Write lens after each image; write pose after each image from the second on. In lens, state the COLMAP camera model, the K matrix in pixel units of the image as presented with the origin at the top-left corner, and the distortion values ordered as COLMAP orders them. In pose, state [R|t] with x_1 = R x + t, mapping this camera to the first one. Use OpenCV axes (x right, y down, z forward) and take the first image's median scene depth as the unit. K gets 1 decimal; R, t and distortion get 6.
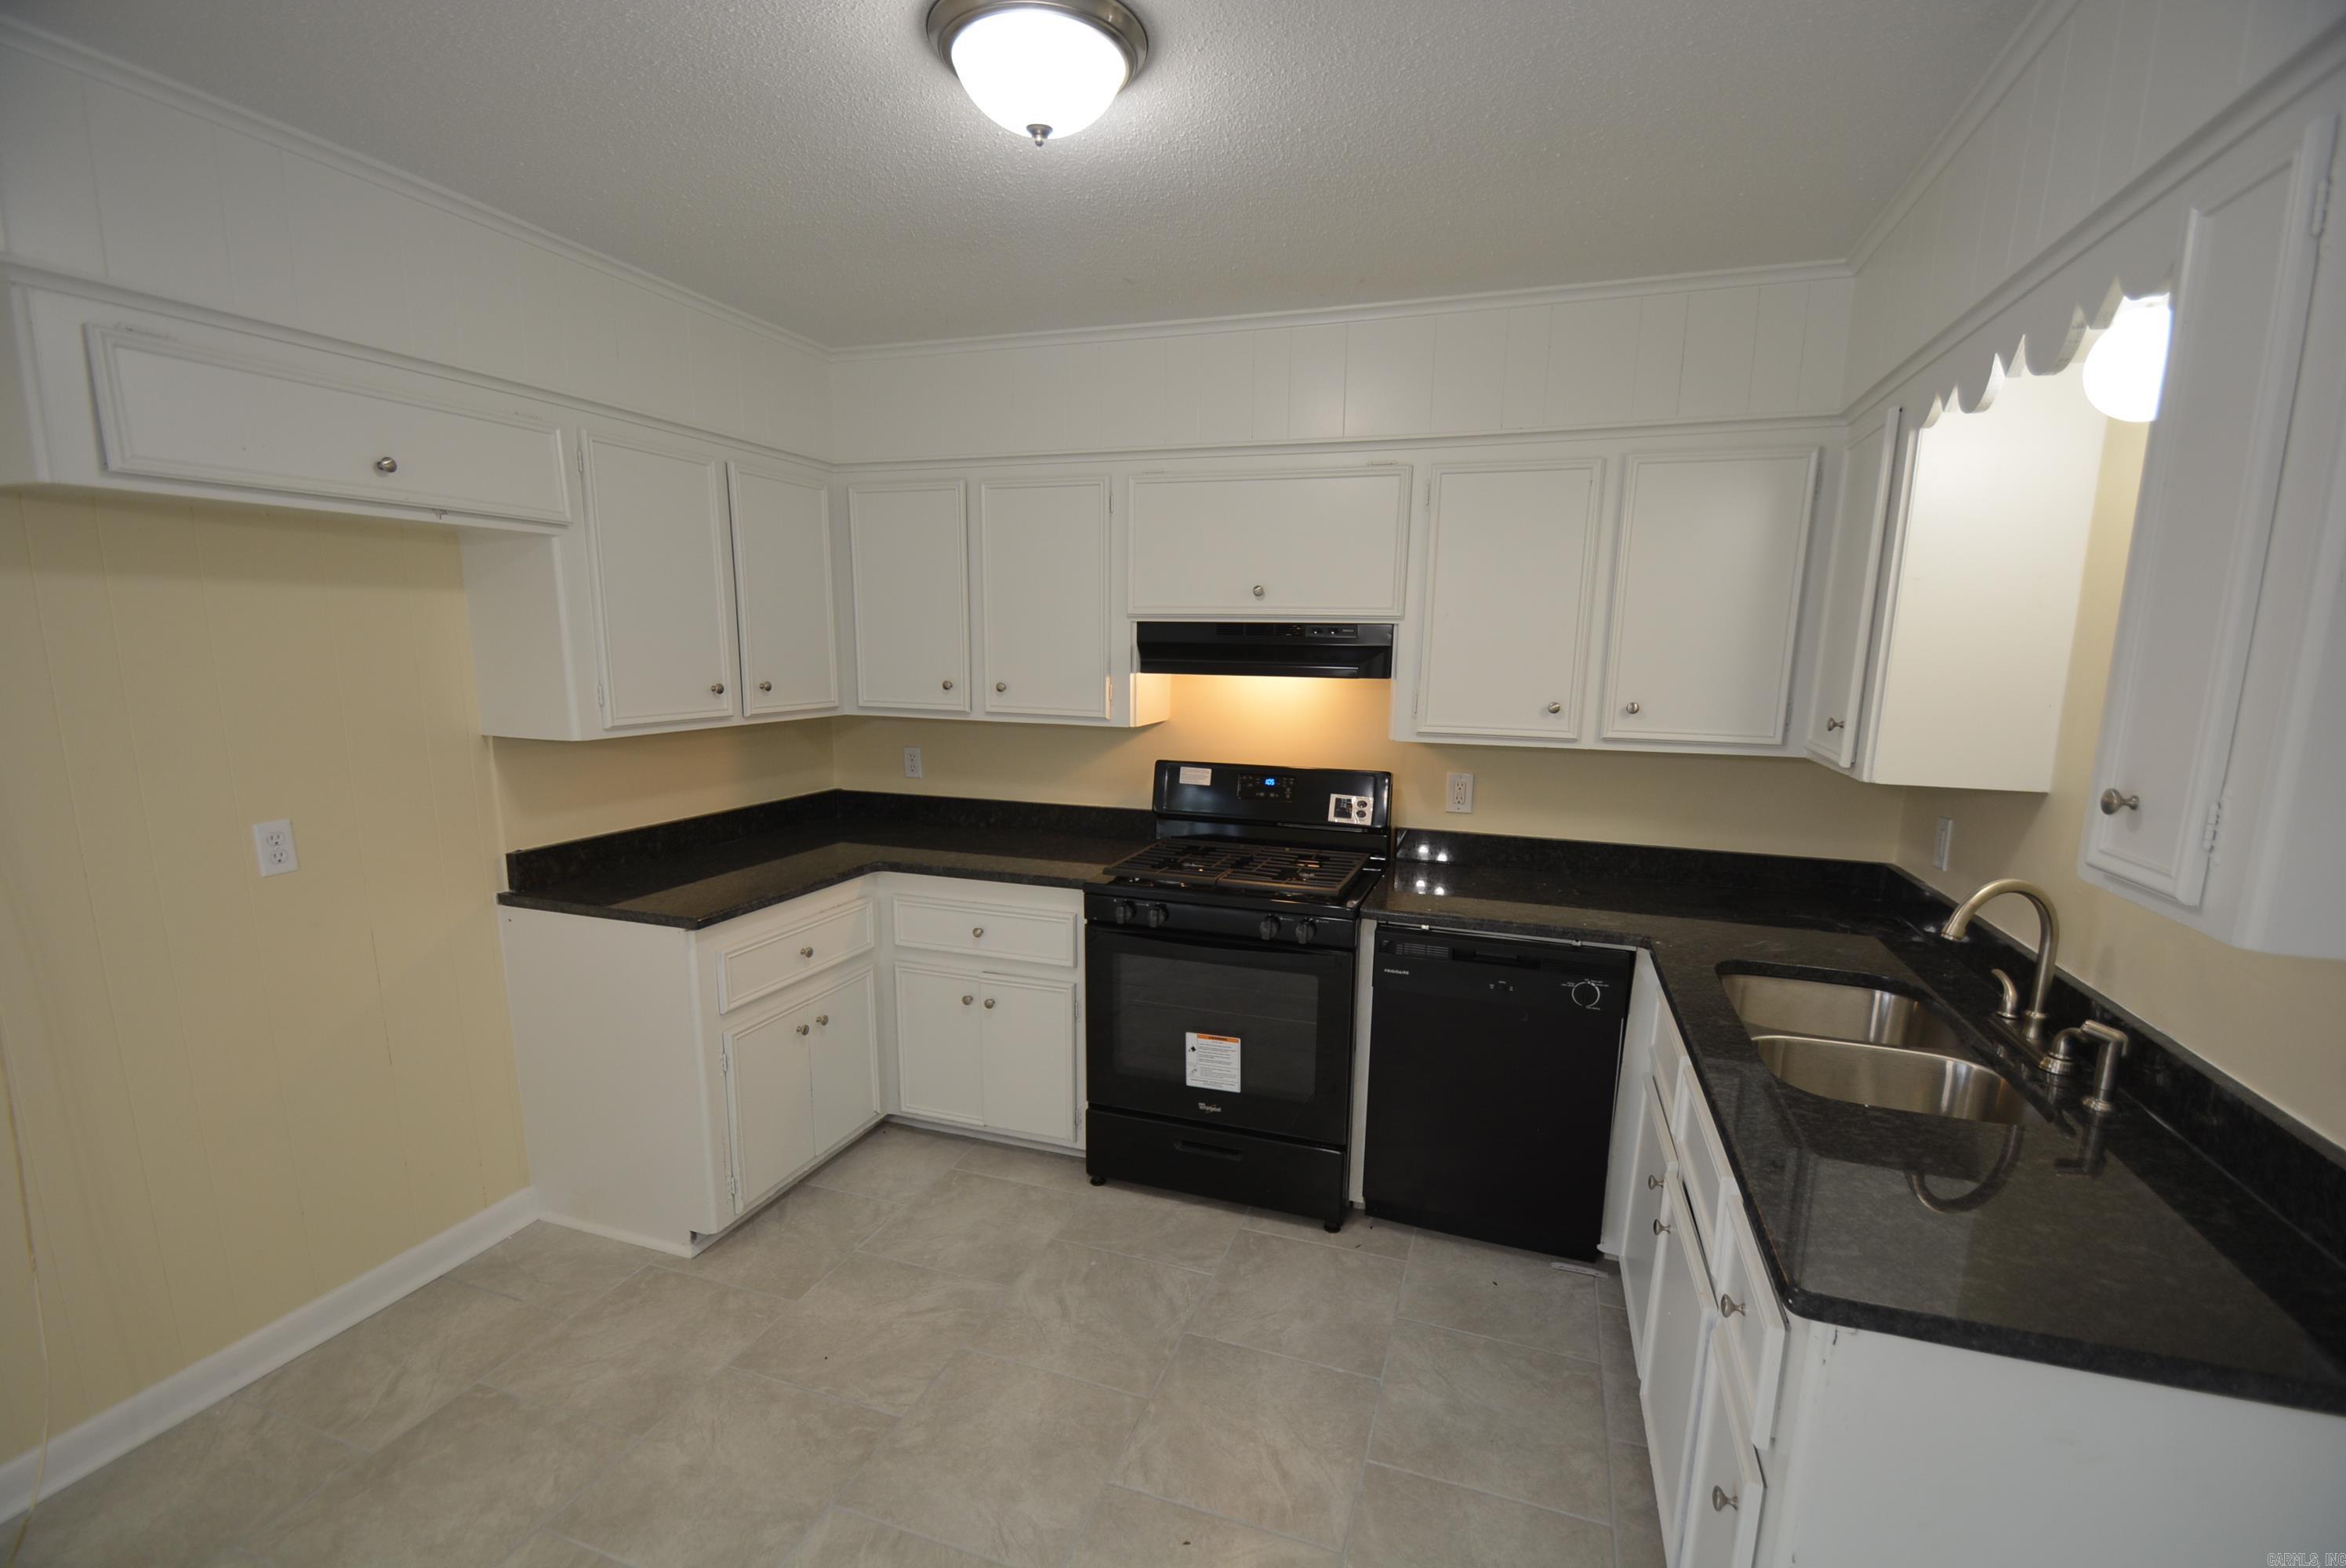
lens RADIAL K [[1026.5, 0, 1185.7], [0, 1026.5, 832.1], [0, 0, 1]] dist [0.025690, -0.022718]
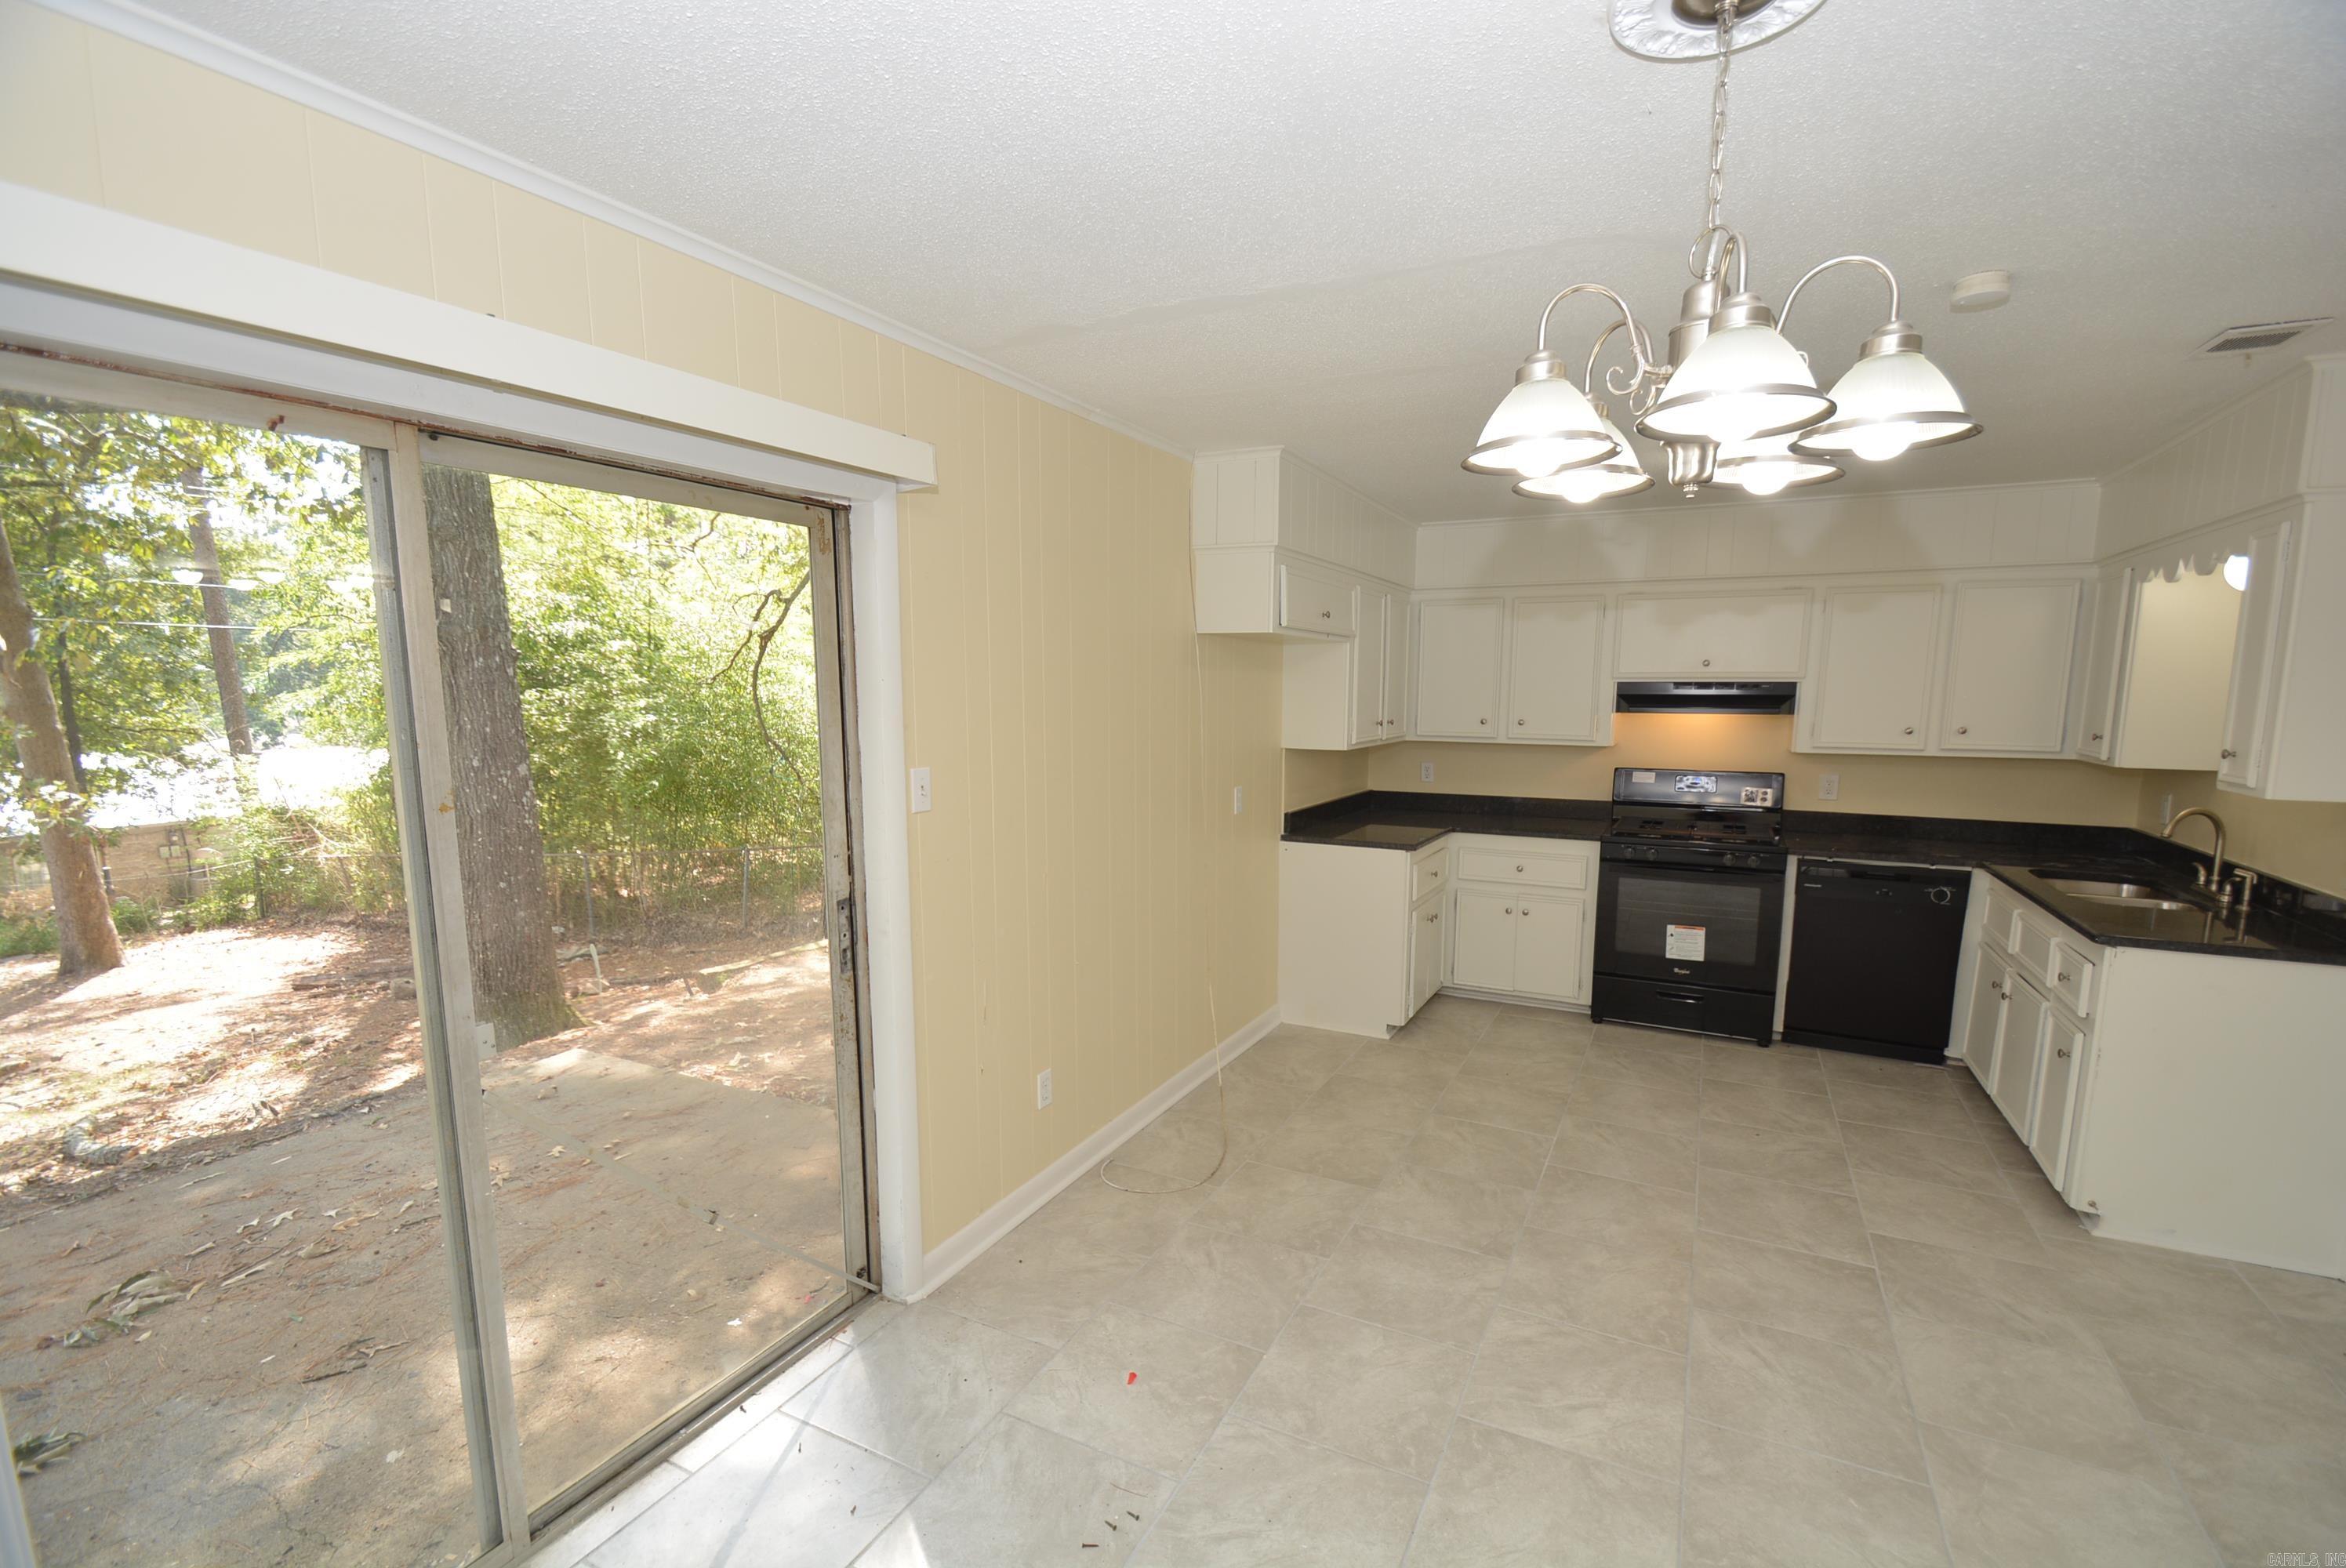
lens RADIAL K [[1026.5, 0, 1185.7], [0, 1026.5, 832.1], [0, 0, 1]] dist [0.025690, -0.022718]
pose [[0.990873, 0.009445, -0.134470, -0.553244], [-0.015713, 0.998835, -0.045630, 0.132627], [0.133883, 0.047326, 0.989866, -0.777674]]
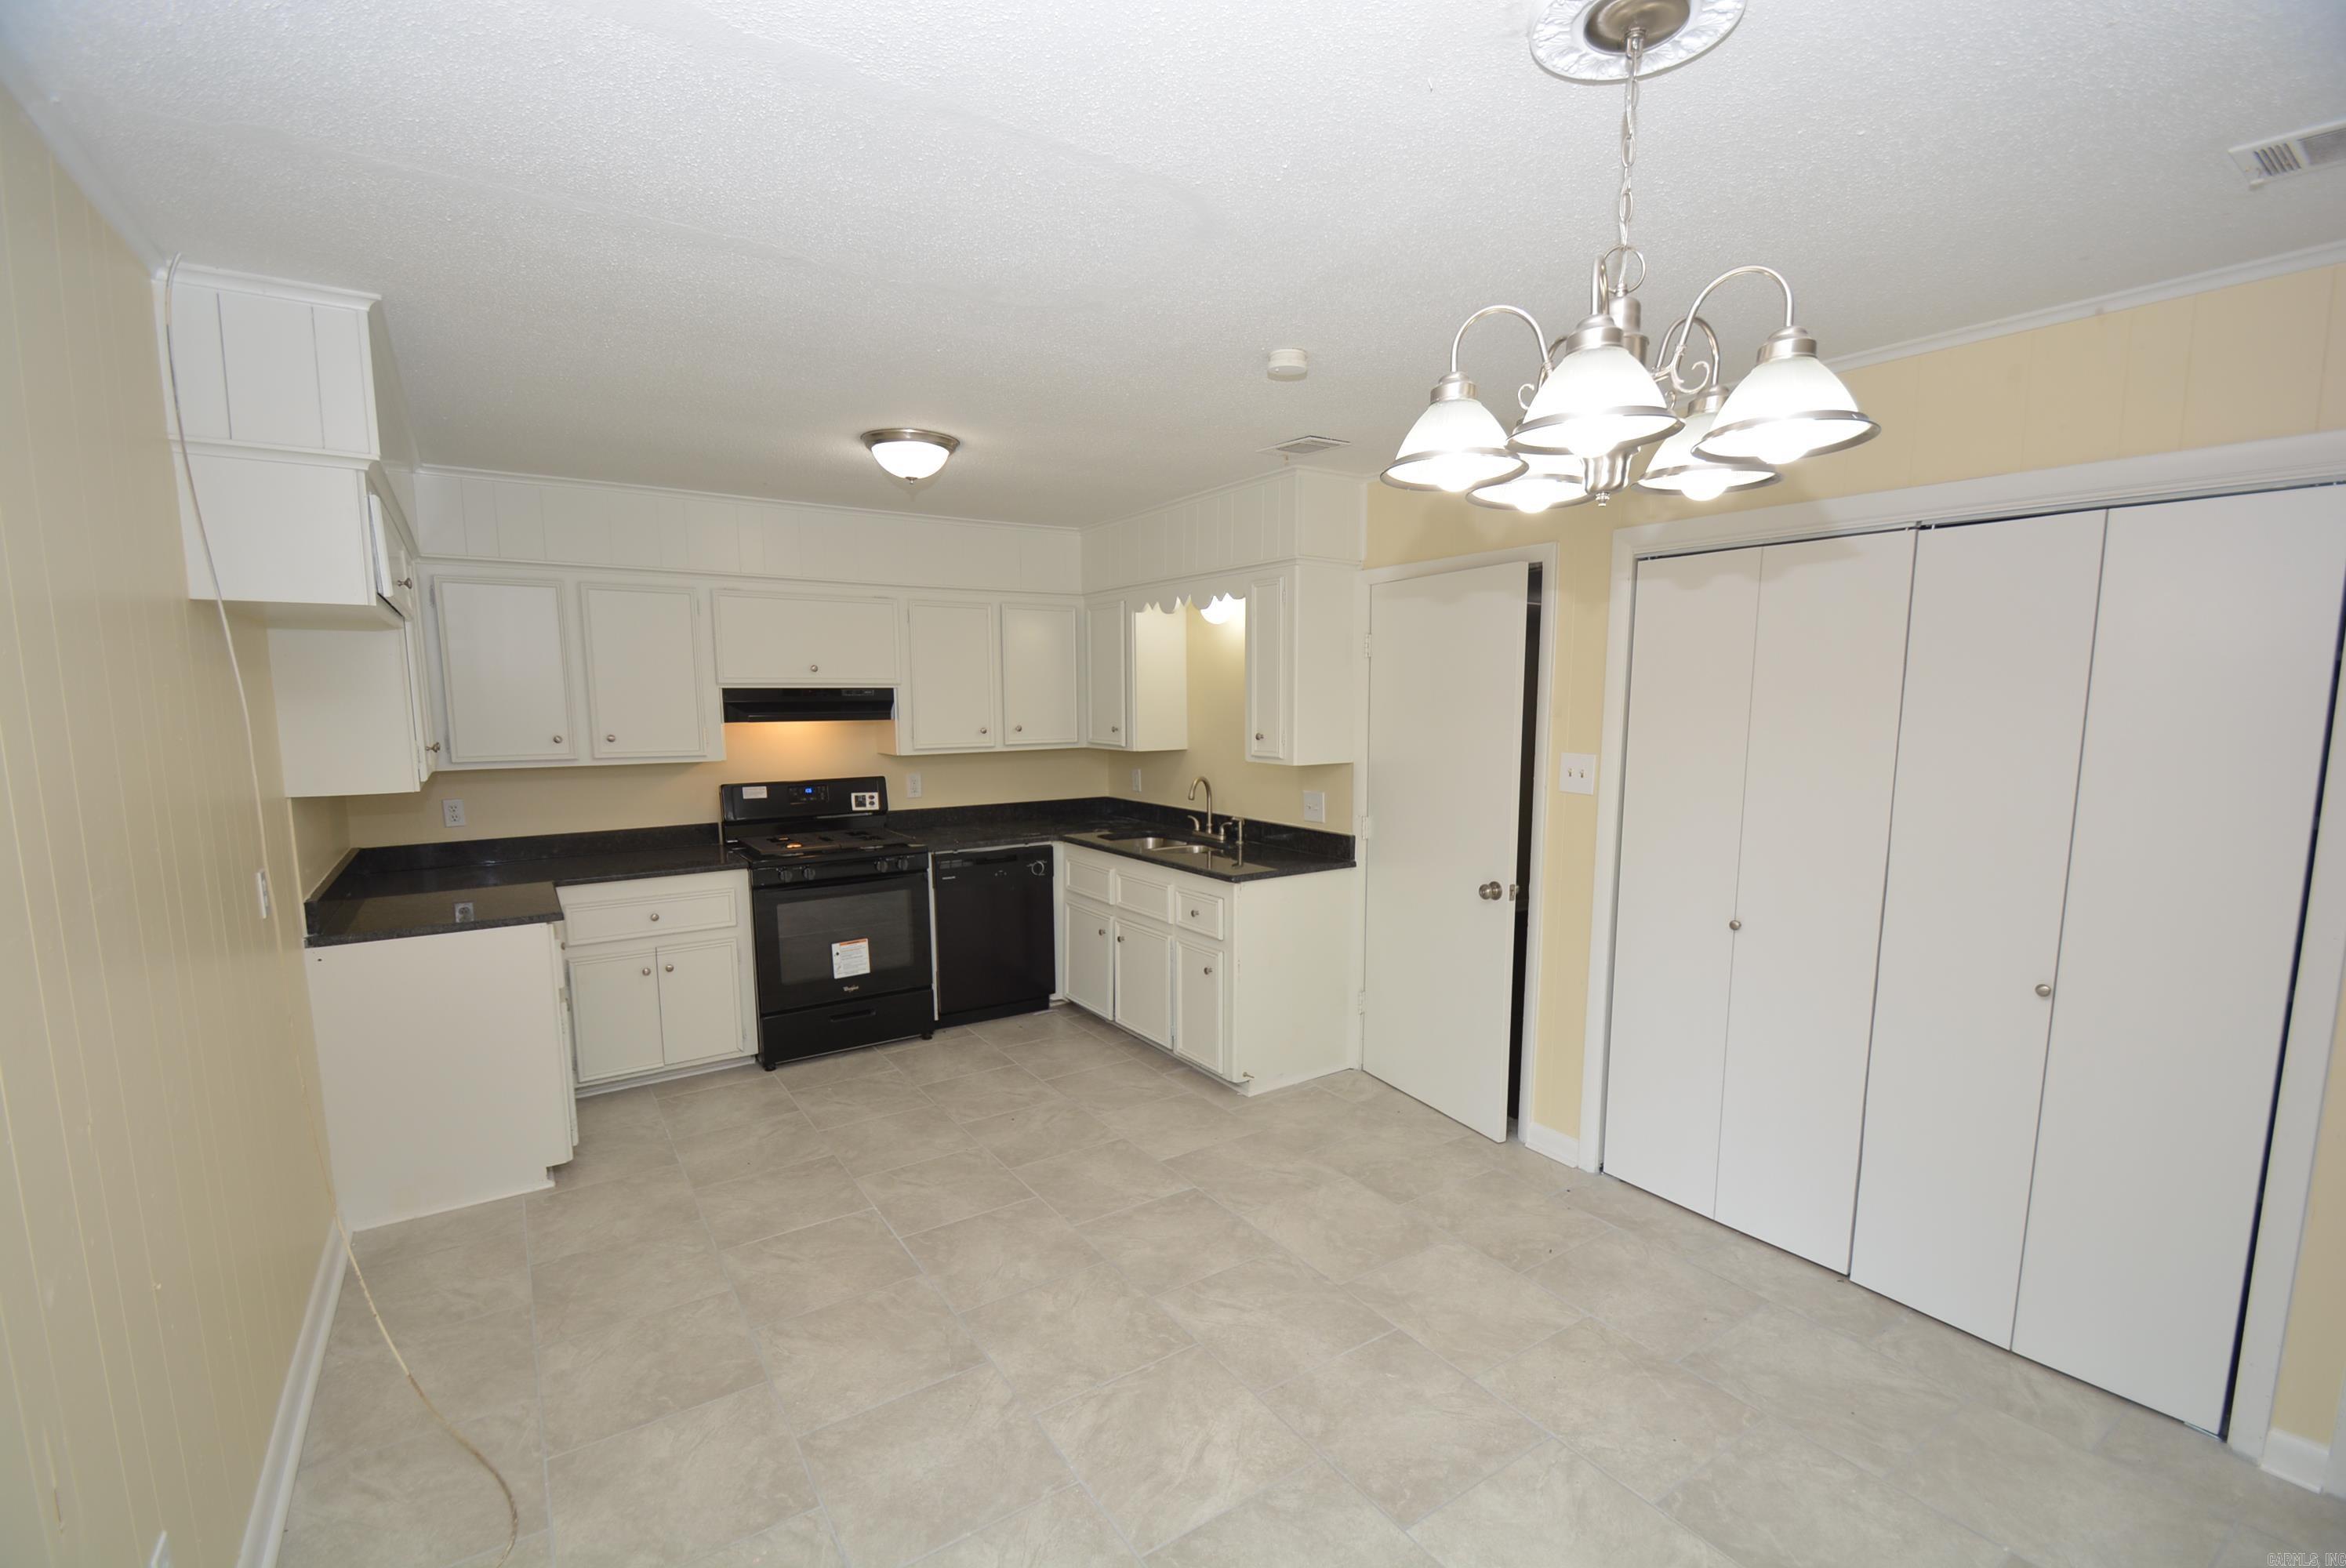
lens RADIAL K [[1026.5, 0, 1185.7], [0, 1026.5, 832.1], [0, 0, 1]] dist [0.025690, -0.022718]
pose [[0.598745, -0.124167, 0.791257, -0.909219], [0.160798, 0.986432, 0.033118, 0.058787], [-0.784633, 0.107403, 0.610587, -0.417792]]
